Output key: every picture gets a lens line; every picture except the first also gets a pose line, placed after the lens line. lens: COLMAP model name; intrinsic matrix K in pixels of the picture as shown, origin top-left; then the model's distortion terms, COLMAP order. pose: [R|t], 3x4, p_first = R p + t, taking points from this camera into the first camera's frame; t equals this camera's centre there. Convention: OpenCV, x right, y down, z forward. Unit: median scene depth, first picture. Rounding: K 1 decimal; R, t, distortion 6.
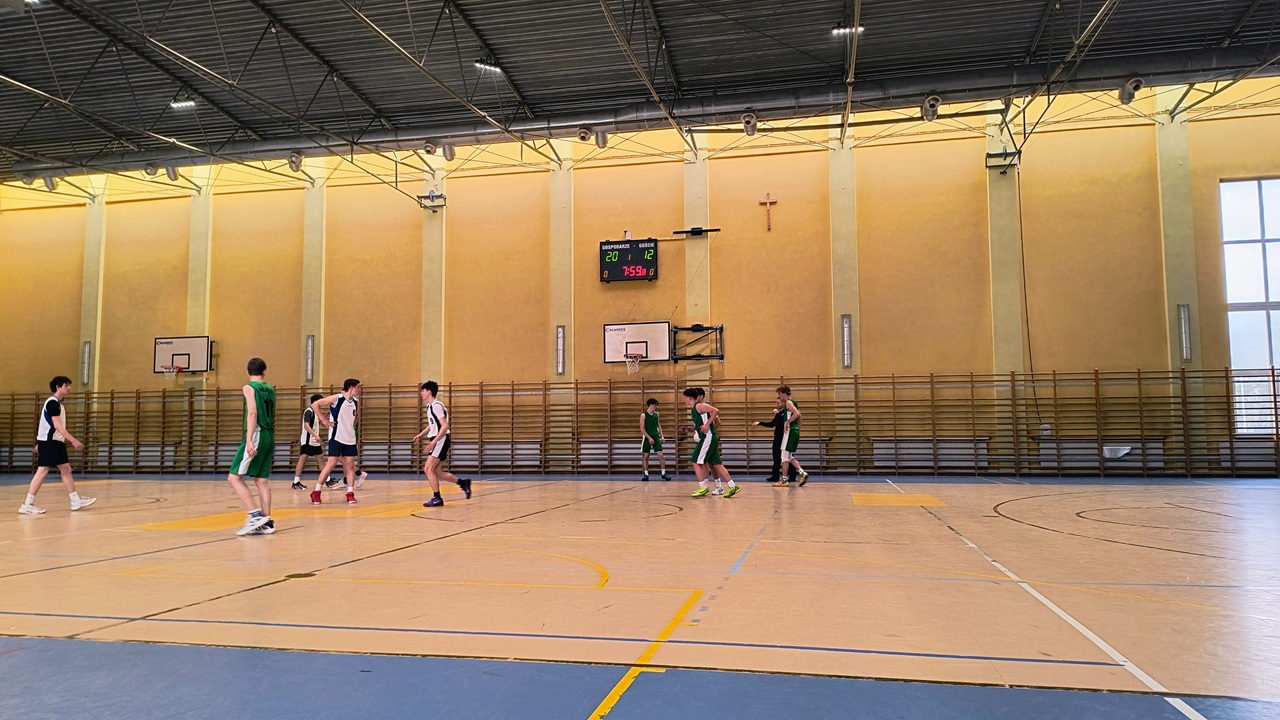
lens RADIAL K [[851.1, 0, 637.6], [0, 851.1, 365.9], [0, 0, 1]] dist [0.045206, -0.045918]
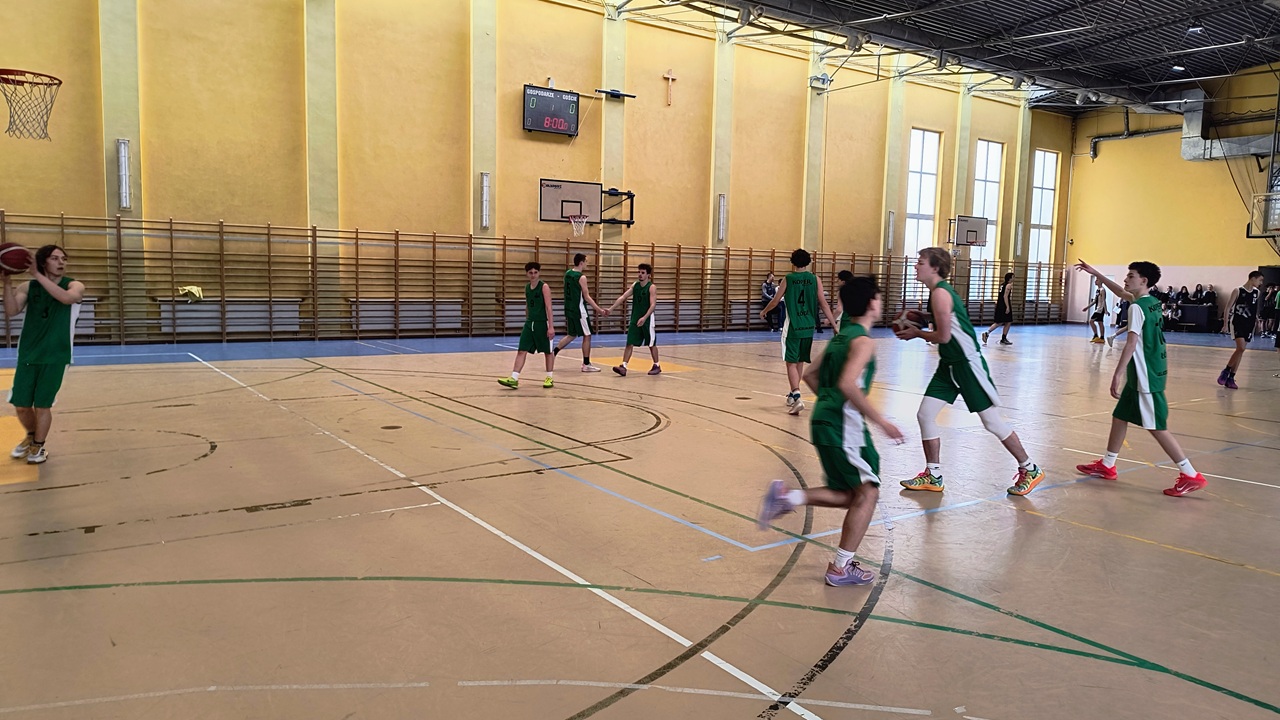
lens RADIAL K [[1003.3, 0, 666.0], [0, 1003.3, 383.2], [0, 0, 1]] dist [0.059106, -0.061440]
pose [[0.625422, -0.056426, 0.778244, -0.827737], [-0.073328, 0.988718, 0.130615, 0.019533], [-0.776834, -0.138756, 0.614228, 0.175342]]
